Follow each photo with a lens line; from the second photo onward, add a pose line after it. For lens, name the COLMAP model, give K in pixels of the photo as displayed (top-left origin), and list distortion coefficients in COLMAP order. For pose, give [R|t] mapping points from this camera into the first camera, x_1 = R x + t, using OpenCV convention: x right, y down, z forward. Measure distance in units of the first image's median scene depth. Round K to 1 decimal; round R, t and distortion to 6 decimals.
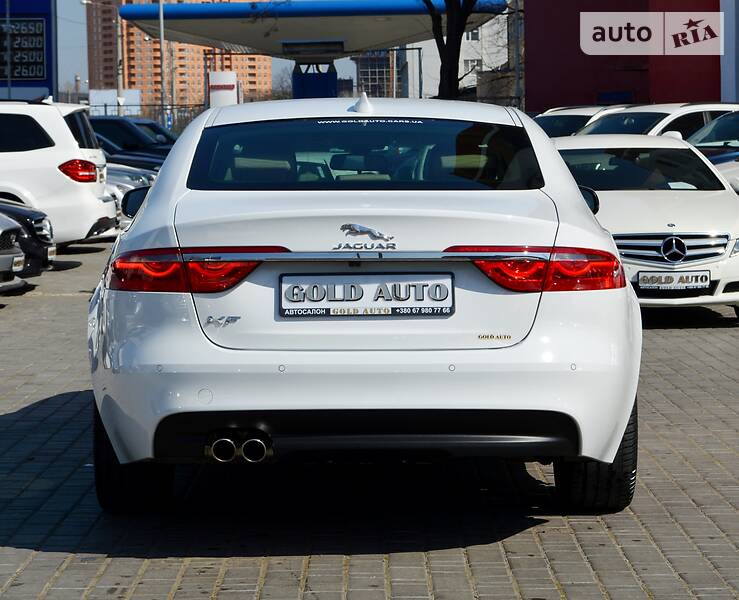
lens RADIAL K [[2069.9, 0, 368.1], [0, 2069.9, 297.7], [0, 0, 1]] dist [0.009921, 0.000000]
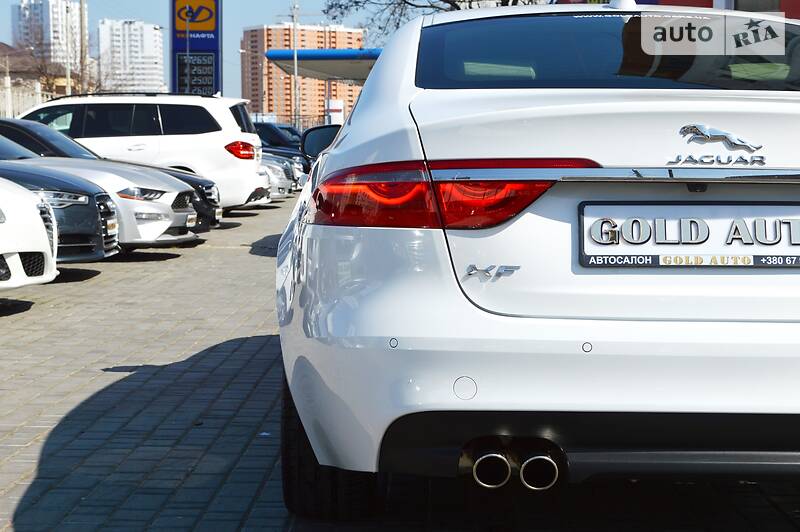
lens RADIAL K [[1382.2, 0, 402.4], [0, 1382.2, 271.5], [0, 0, 1]] dist [-0.026239, 0.000000]
pose [[0.999759, 0.013824, -0.017051, -0.037758], [-0.013629, 0.999841, 0.011496, 0.002600], [0.017207, -0.011261, 0.999789, 0.233219]]
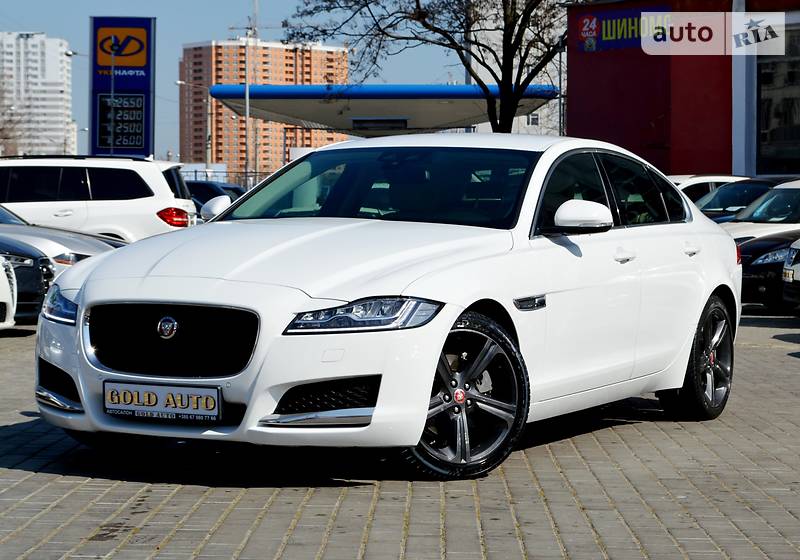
lens RADIAL K [[1918.4, 0, 393.0], [0, 1918.4, 250.0], [0, 0, 1]] dist [0.035329, 0.000000]
pose [[0.999543, 0.020874, -0.021886, 0.017582], [-0.022103, 0.998100, -0.057517, 0.027962], [0.020644, 0.057974, 0.998105, -0.155259]]
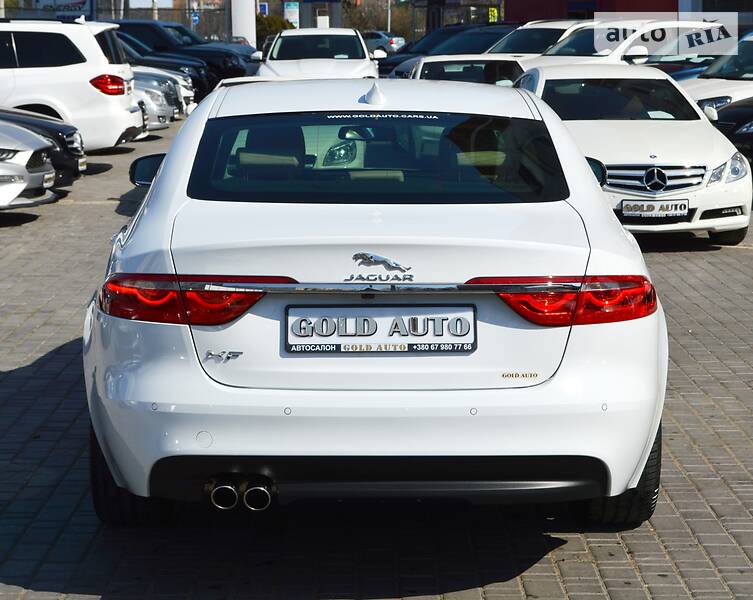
lens RADIAL K [[1735.6, 0, 394.9], [0, 1735.6, 292.1], [0, 0, 1]] dist [-0.012029, 0.000000]
pose [[0.999831, 0.005828, 0.017439, -0.003292], [-0.007107, 0.997218, 0.074201, -0.030912], [-0.016958, -0.074312, 0.997091, 0.097724]]
